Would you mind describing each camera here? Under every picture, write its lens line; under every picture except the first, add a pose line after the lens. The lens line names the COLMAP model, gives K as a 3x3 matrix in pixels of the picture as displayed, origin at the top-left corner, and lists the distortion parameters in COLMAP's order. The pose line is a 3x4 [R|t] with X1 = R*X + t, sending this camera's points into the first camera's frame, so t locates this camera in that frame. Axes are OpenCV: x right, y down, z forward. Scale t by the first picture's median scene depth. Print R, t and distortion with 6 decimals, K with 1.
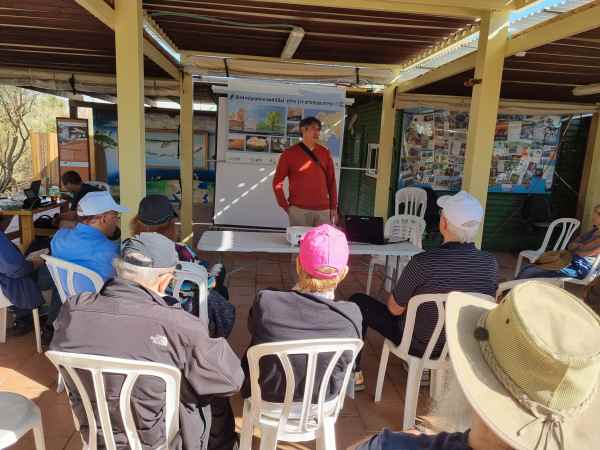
lens RADIAL K [[457.6, 0, 295.3], [0, 457.6, 224.3], [0, 0, 1]] dist [0.057626, -0.009367]
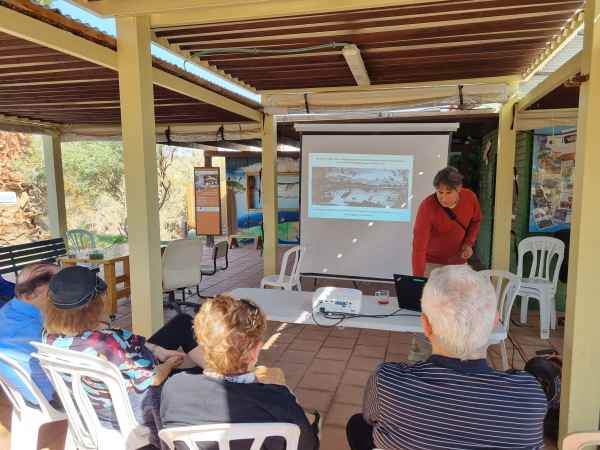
lens RADIAL K [[457.6, 0, 295.7], [0, 457.6, 227.7], [0, 0, 1]] dist [0.057626, -0.009367]
pose [[0.939673, -0.013159, -0.341822, 2.152719], [-0.011926, 0.997392, -0.071182, -0.435650], [0.341867, 0.070964, 0.937065, 2.401608]]
